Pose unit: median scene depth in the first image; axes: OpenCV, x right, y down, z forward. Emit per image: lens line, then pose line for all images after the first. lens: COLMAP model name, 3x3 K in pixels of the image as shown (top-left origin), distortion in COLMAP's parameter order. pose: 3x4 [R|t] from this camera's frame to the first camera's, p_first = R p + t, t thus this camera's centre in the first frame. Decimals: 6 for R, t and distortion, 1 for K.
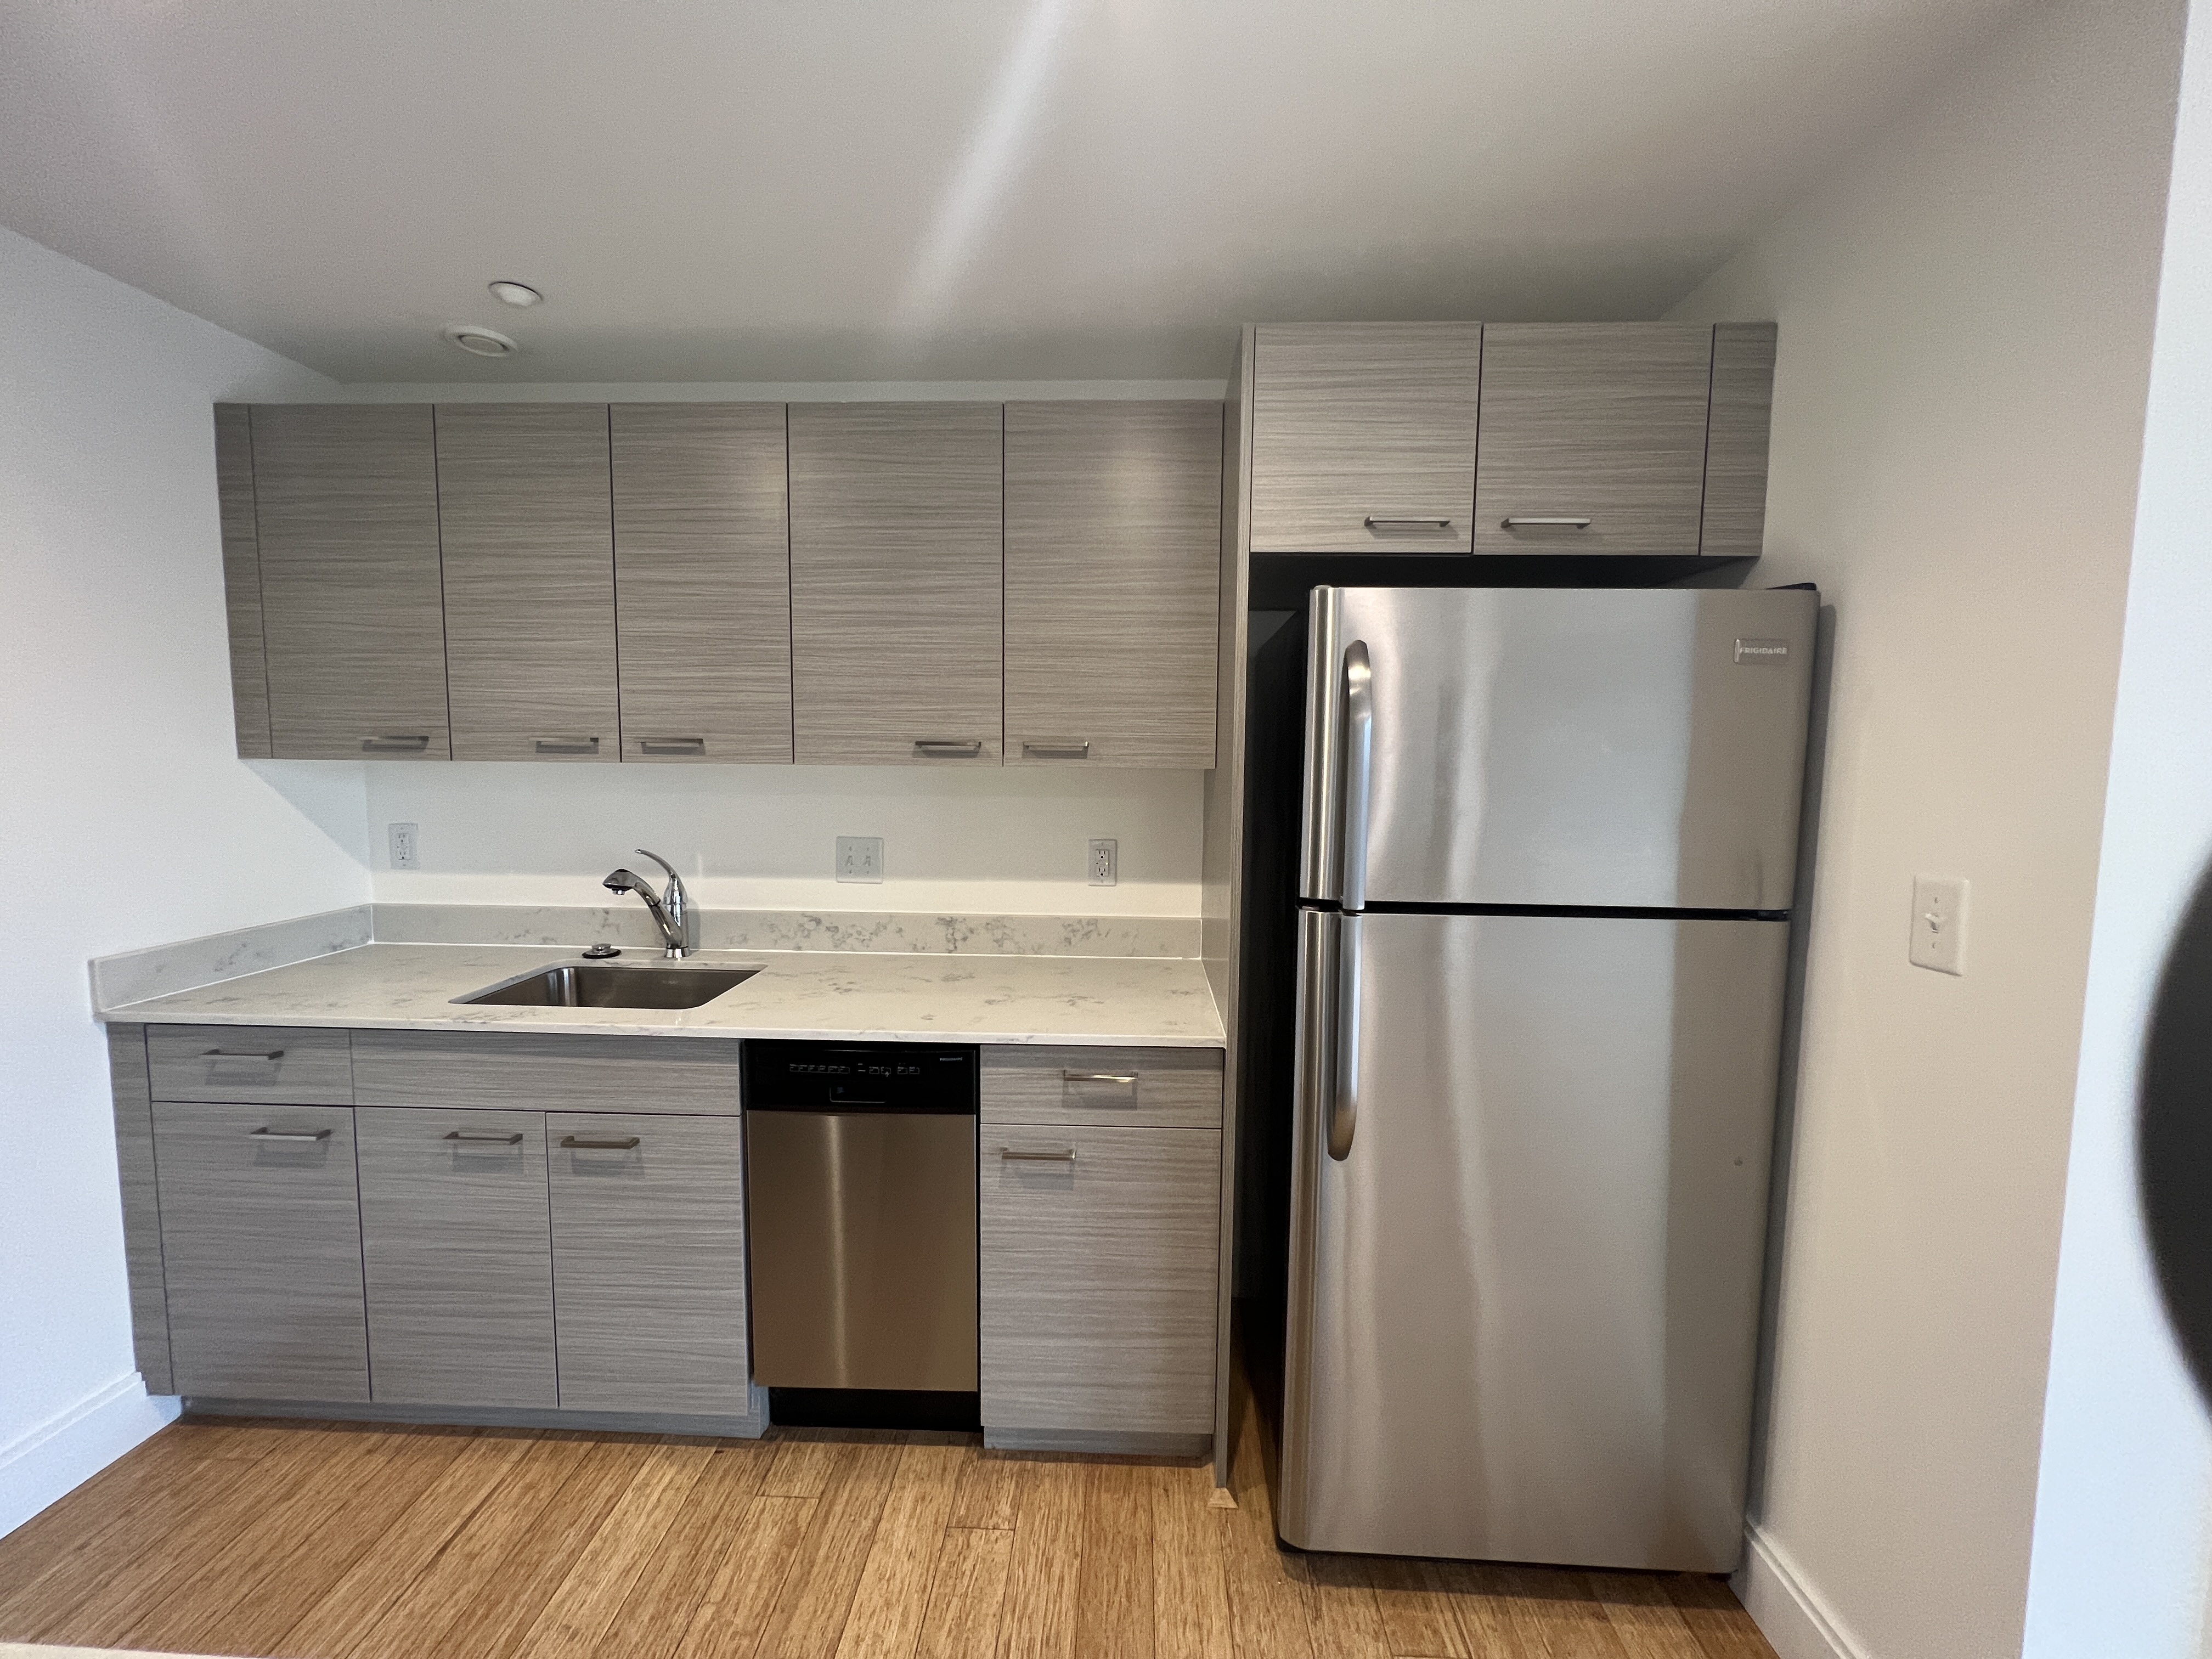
lens RADIAL K [[890.8, 0, 1103.8], [0, 890.8, 827.5], [0, 0, 1]] dist [-0.002209, 0.000171]
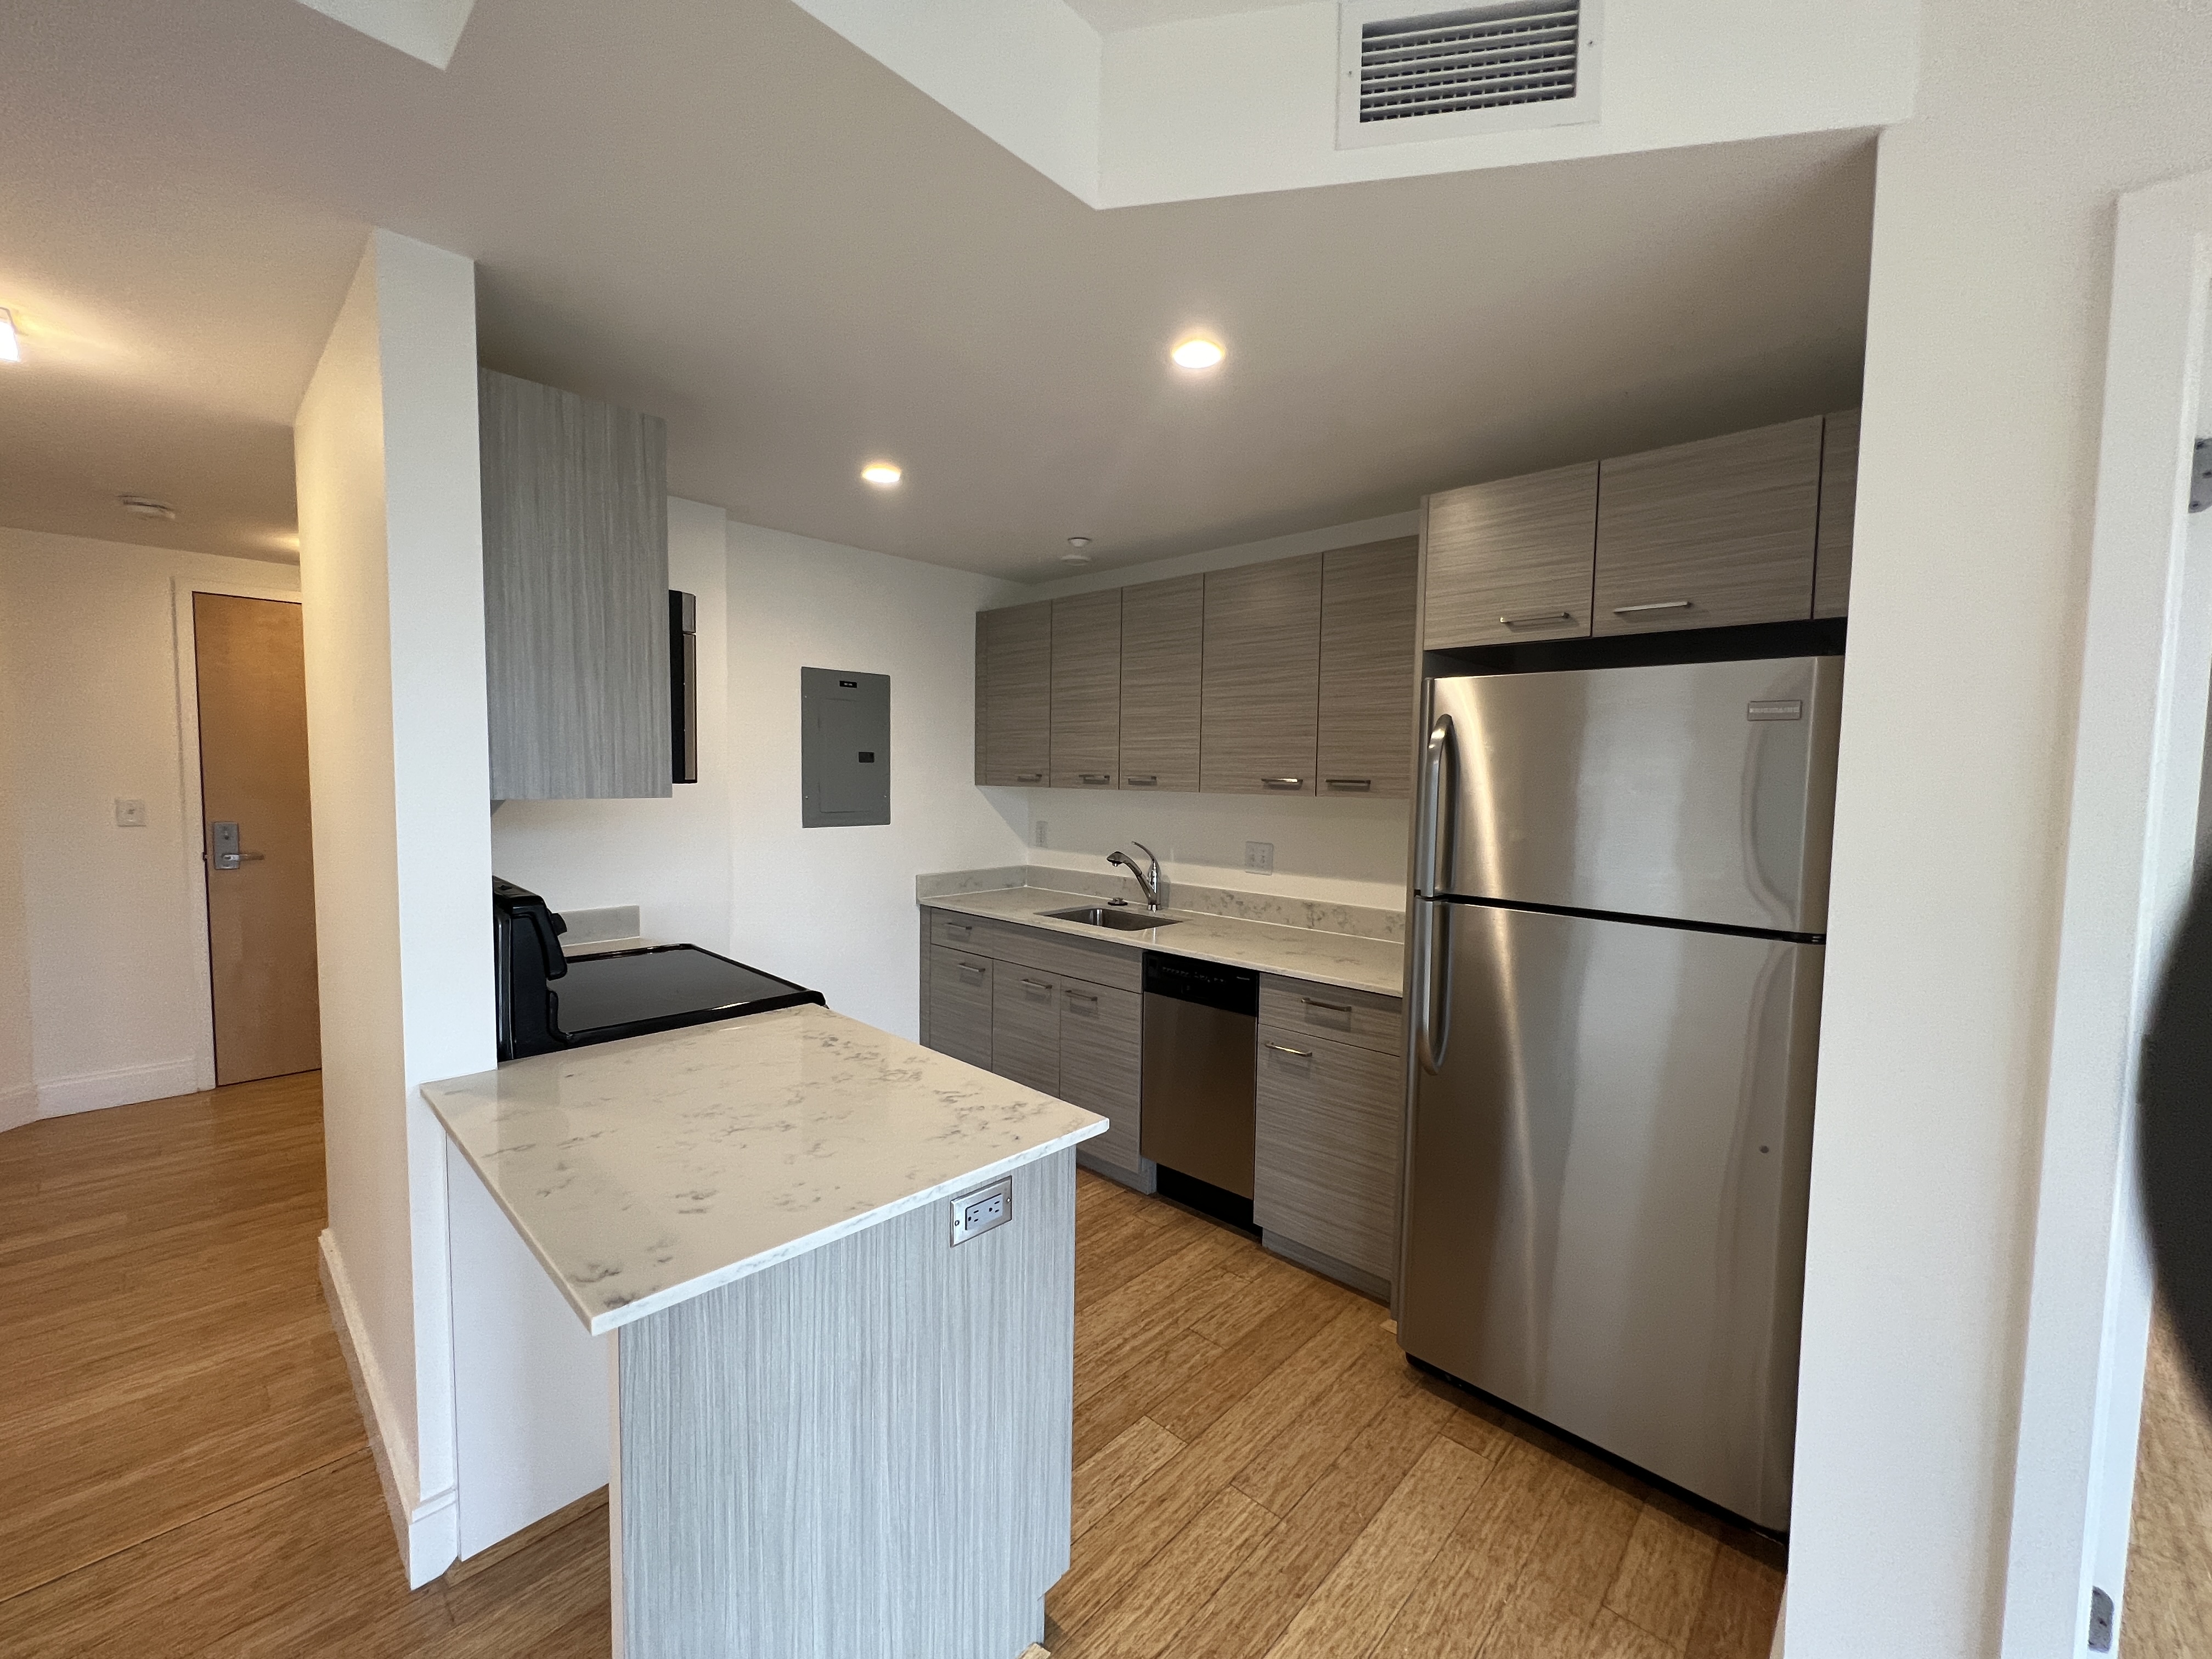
lens RADIAL K [[890.8, 0, 1104.7], [0, 890.8, 826.1], [0, 0, 1]] dist [-0.002209, 0.000171]
pose [[0.751835, 0.041135, -0.658067, 0.655198], [-0.063210, 0.997952, -0.009836, 0.018550], [0.656314, 0.048992, 0.752895, -0.362718]]
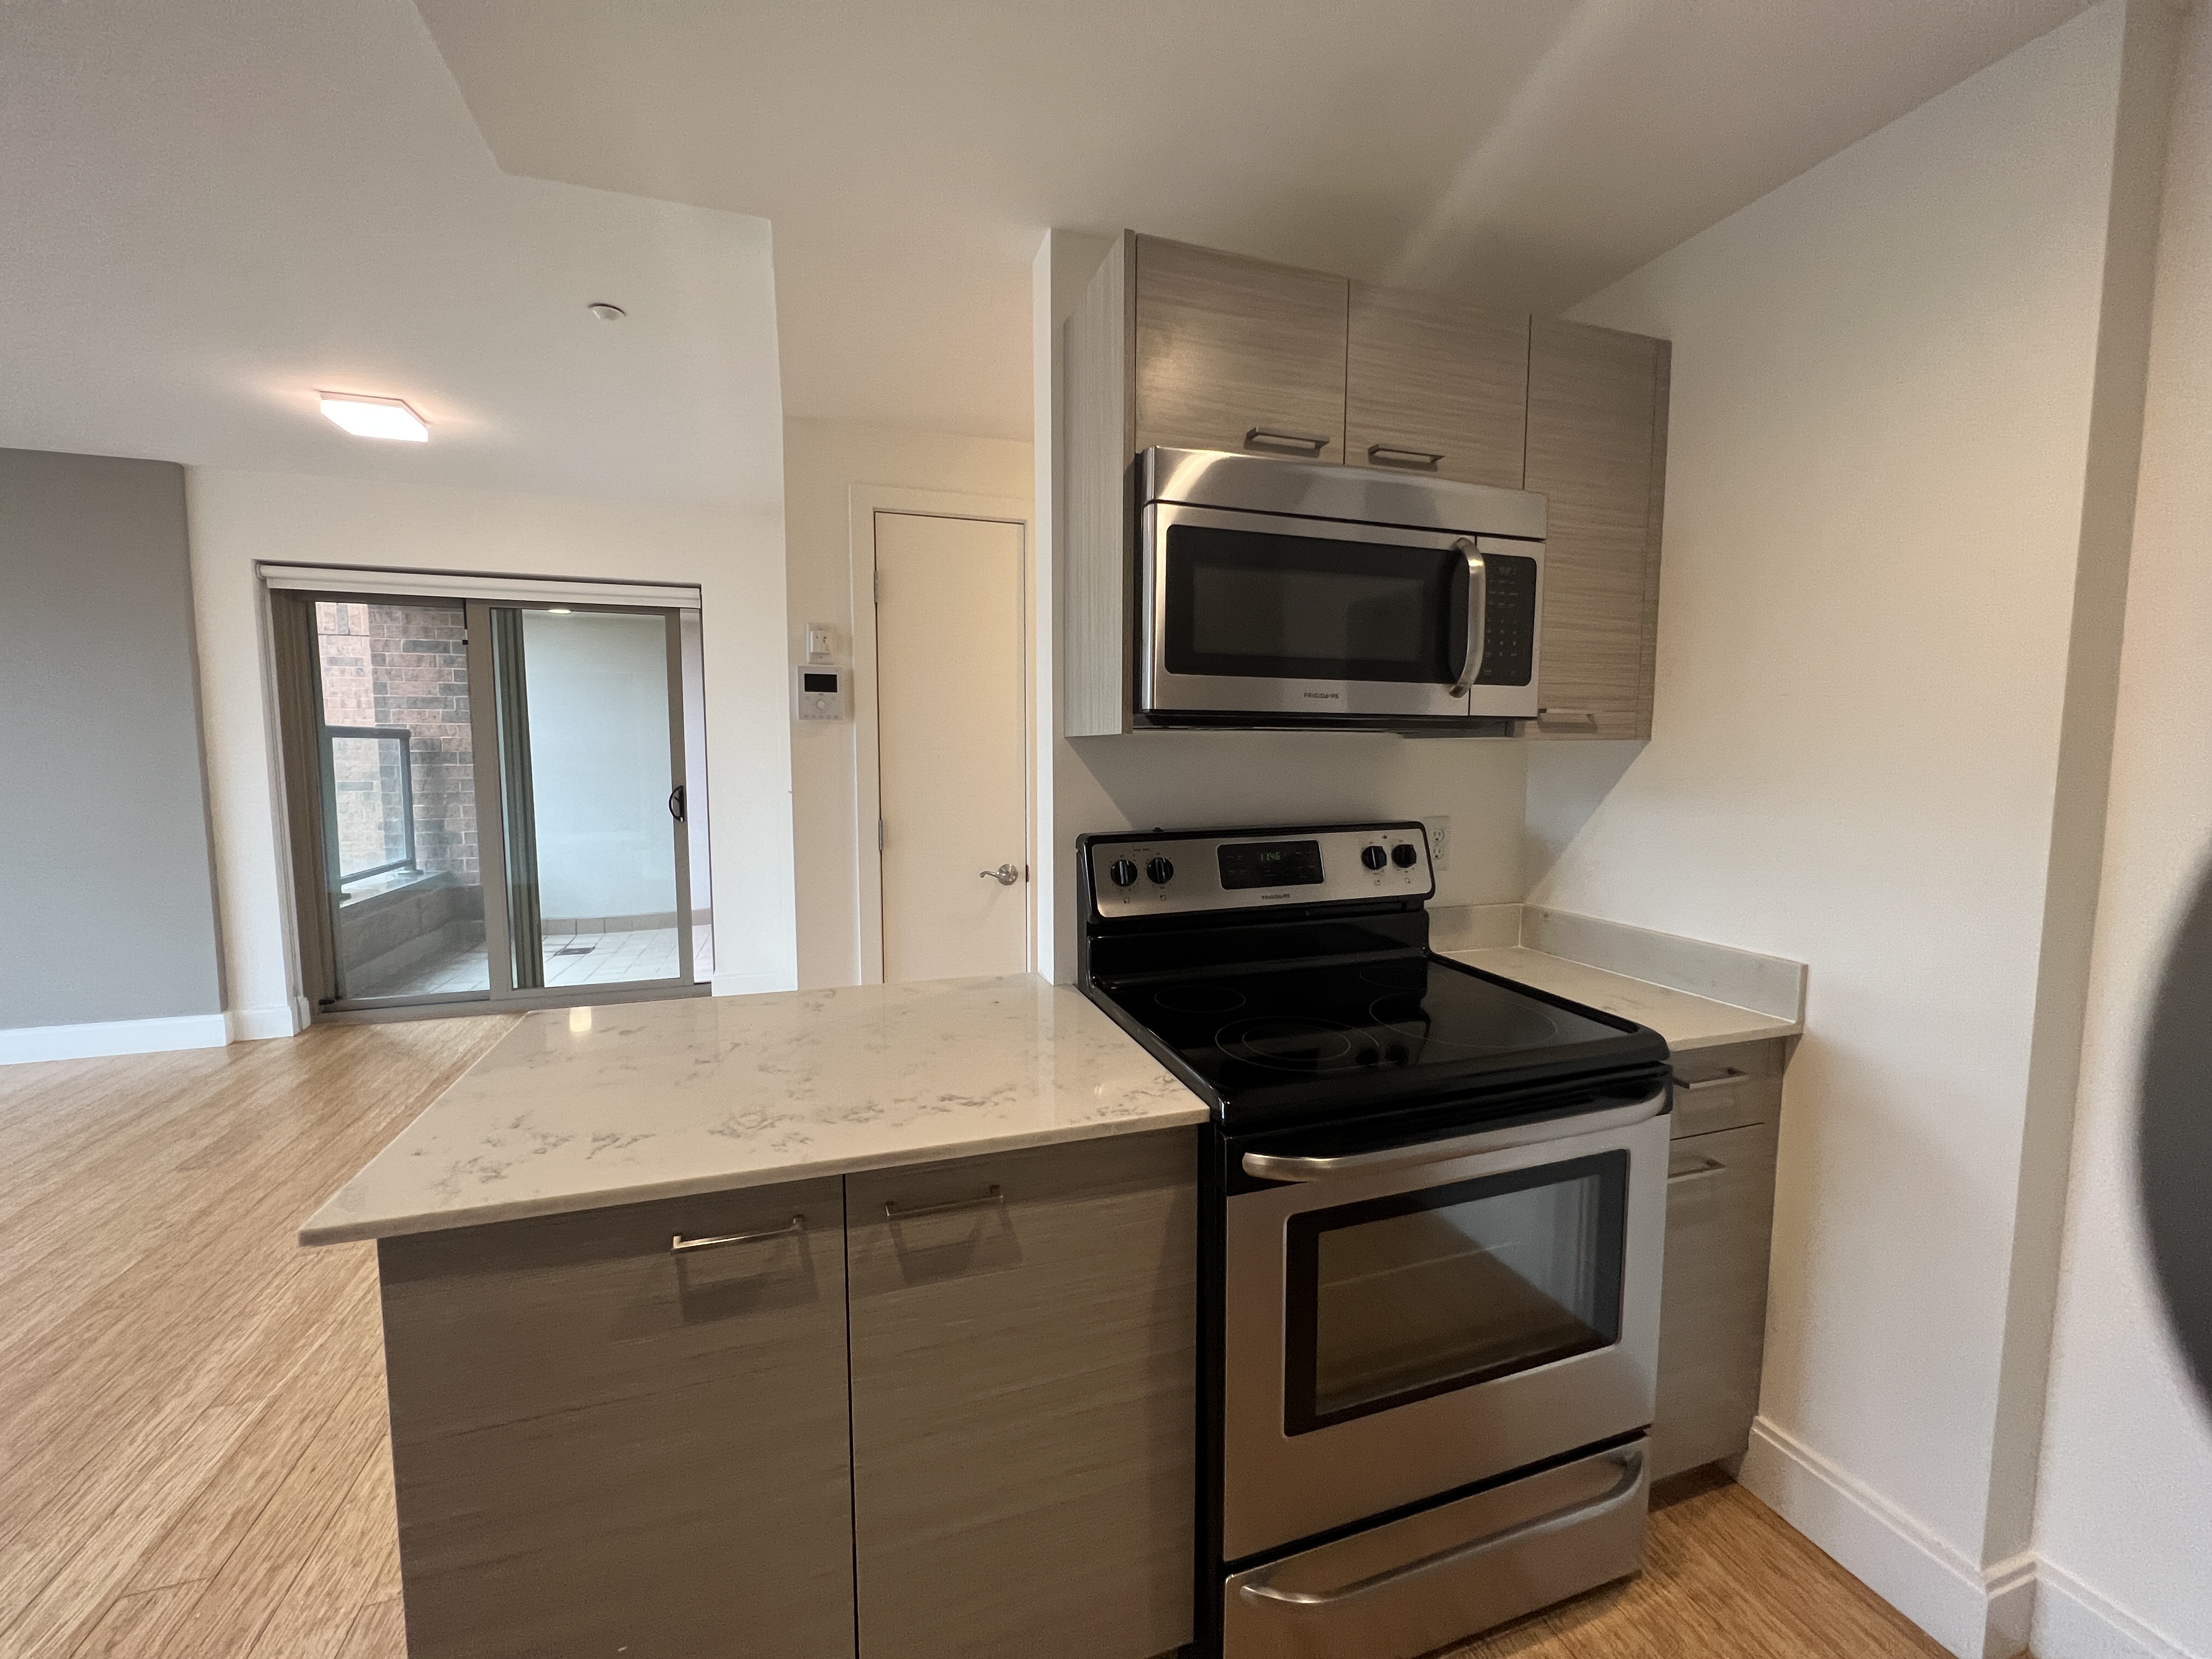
lens RADIAL K [[890.8, 0, 1100.9], [0, 890.8, 826.2], [0, 0, 1]] dist [-0.002209, 0.000171]
pose [[-0.937241, 0.017560, -0.348239, -0.128120], [-0.042186, 0.985684, 0.163242, -0.041846], [0.346120, 0.167688, -0.923083, 0.853613]]
